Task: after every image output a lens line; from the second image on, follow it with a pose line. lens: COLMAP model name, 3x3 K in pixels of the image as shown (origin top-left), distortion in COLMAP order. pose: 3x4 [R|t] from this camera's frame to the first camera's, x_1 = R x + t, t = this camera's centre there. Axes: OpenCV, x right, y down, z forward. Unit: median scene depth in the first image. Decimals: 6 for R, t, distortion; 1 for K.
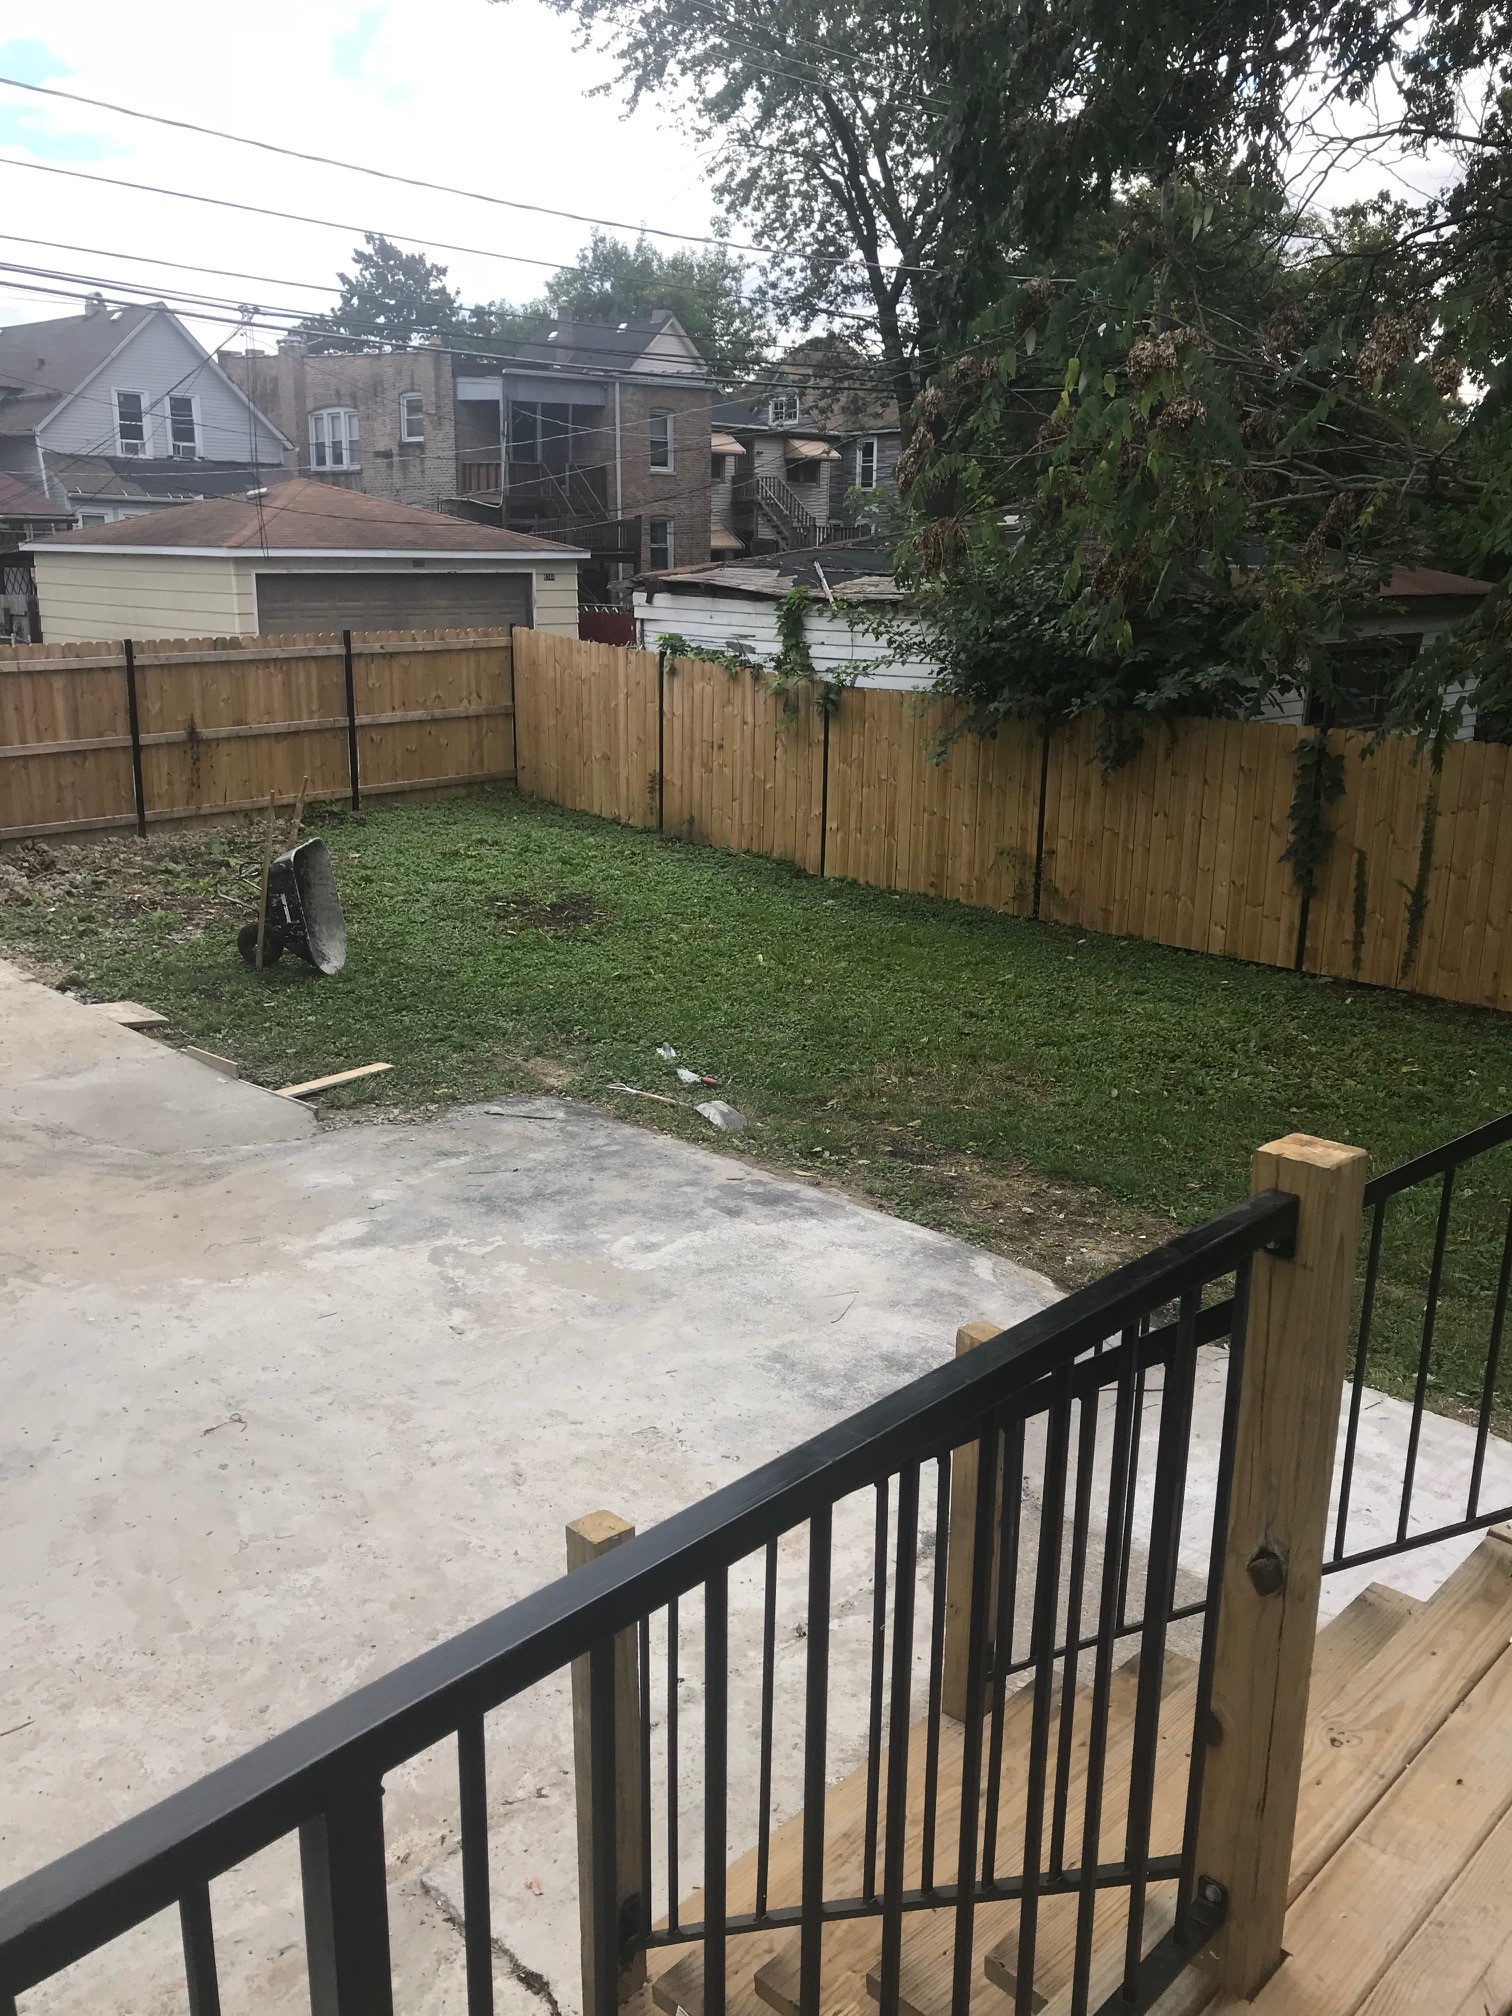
lens RADIAL K [[1652.2, 0, 753.9], [0, 1652.2, 1004.2], [0, 0, 1]] dist [0.035291, -0.031708]
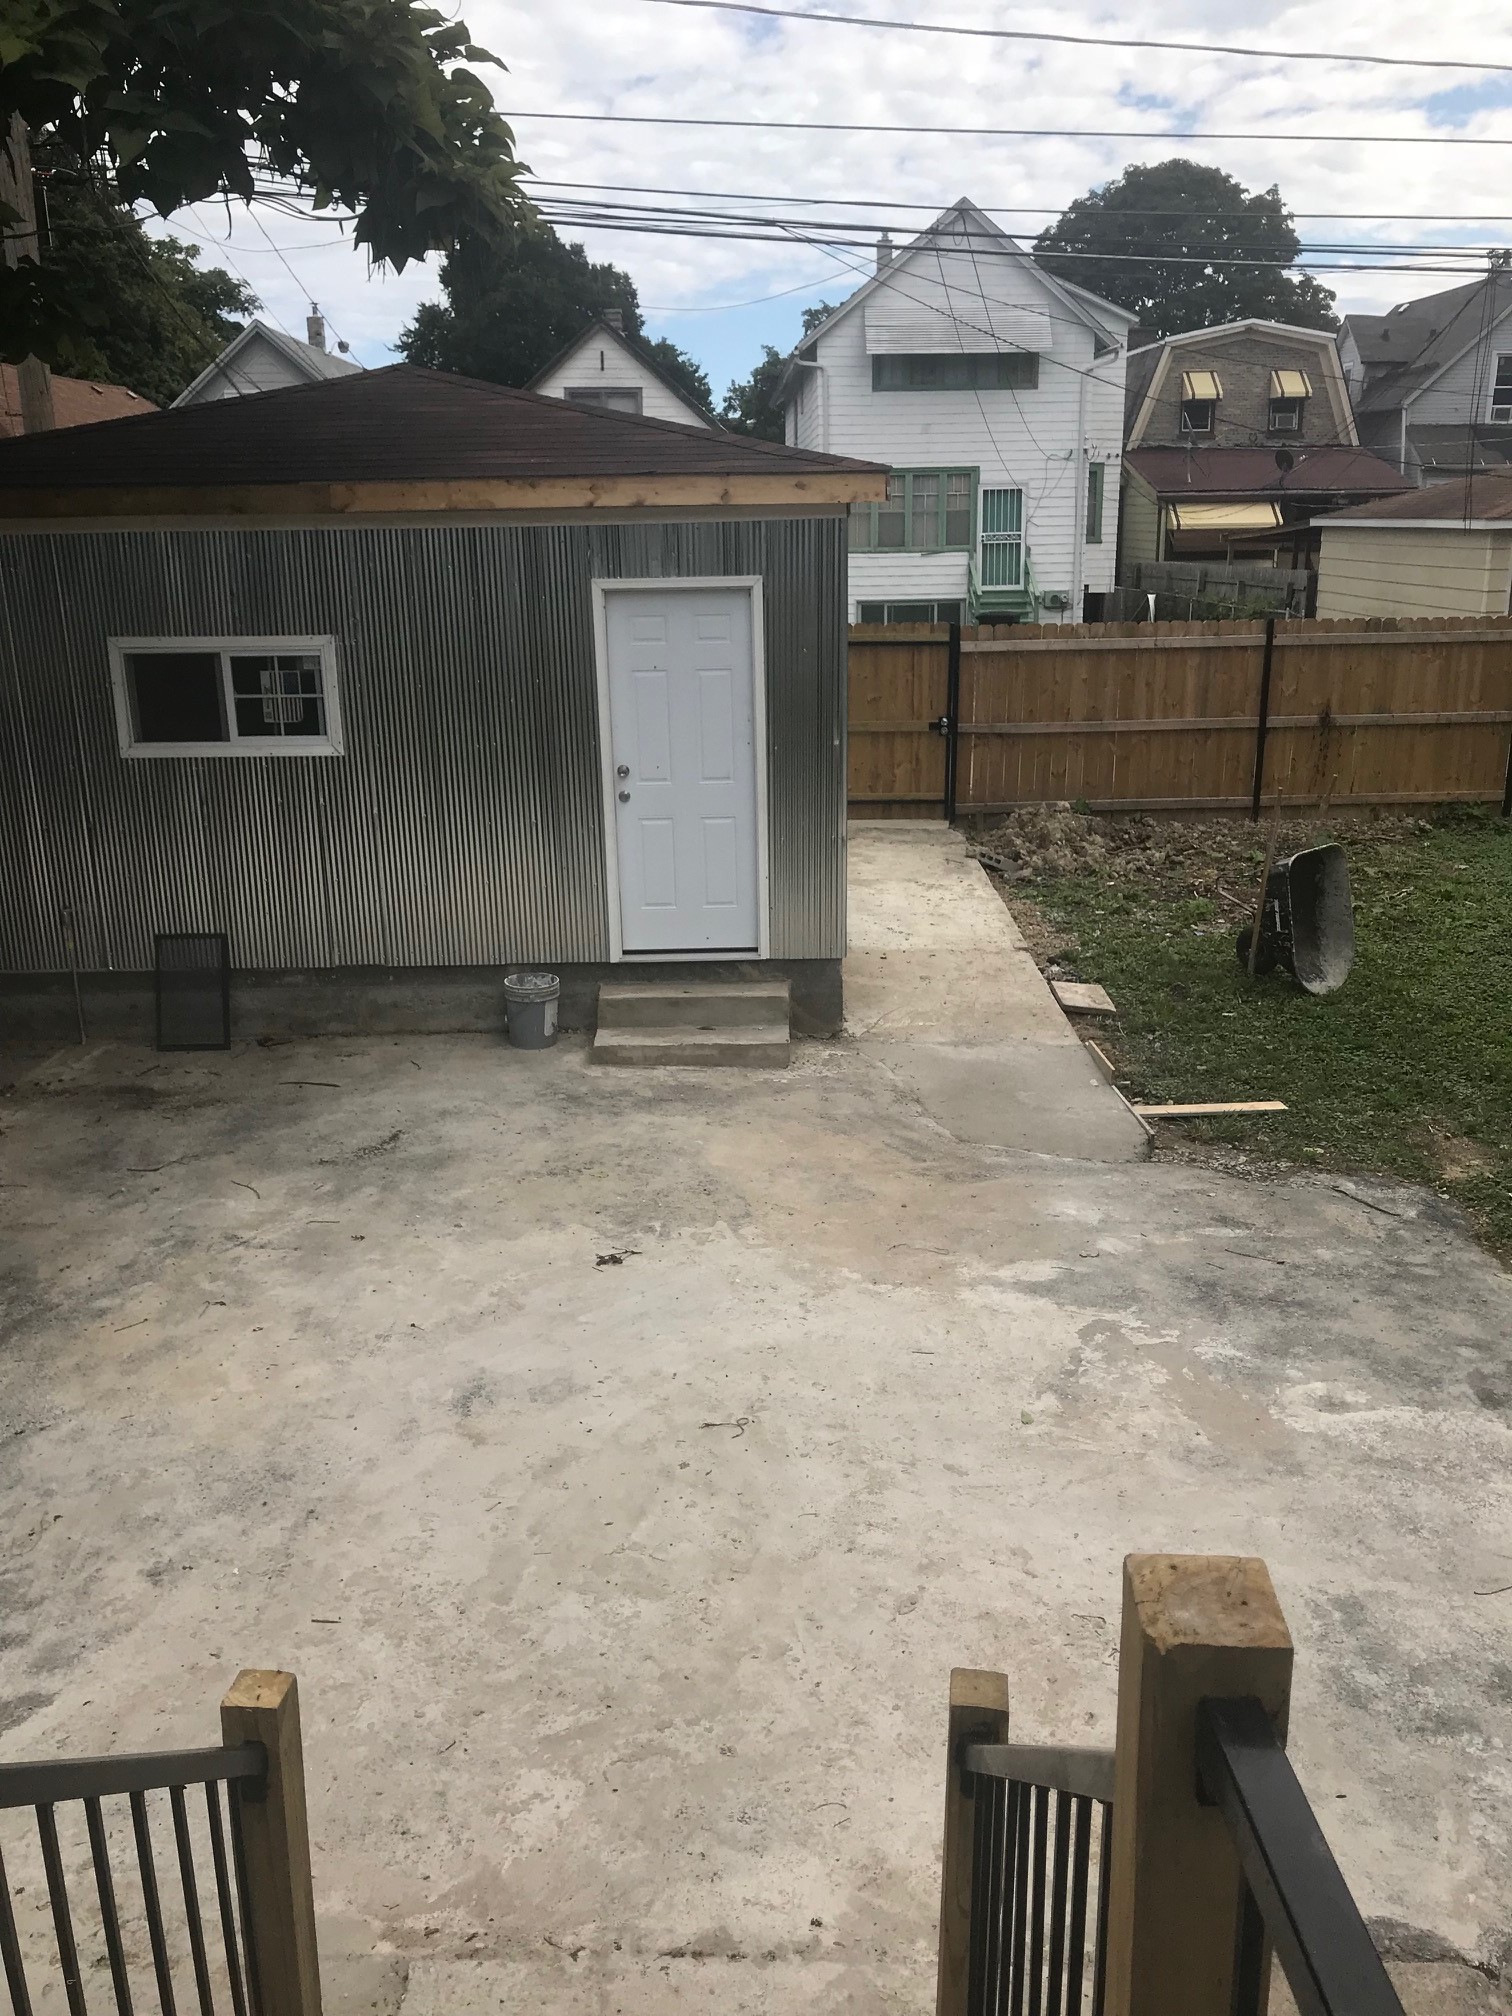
lens RADIAL K [[1652.2, 0, 757.3], [0, 1652.2, 1005.8], [0, 0, 1]] dist [0.035291, -0.031708]
pose [[0.708668, 0.185757, -0.680649, 0.181073], [-0.174400, 0.980902, 0.086121, -0.045127], [0.683648, 0.057674, 0.727530, 0.159116]]
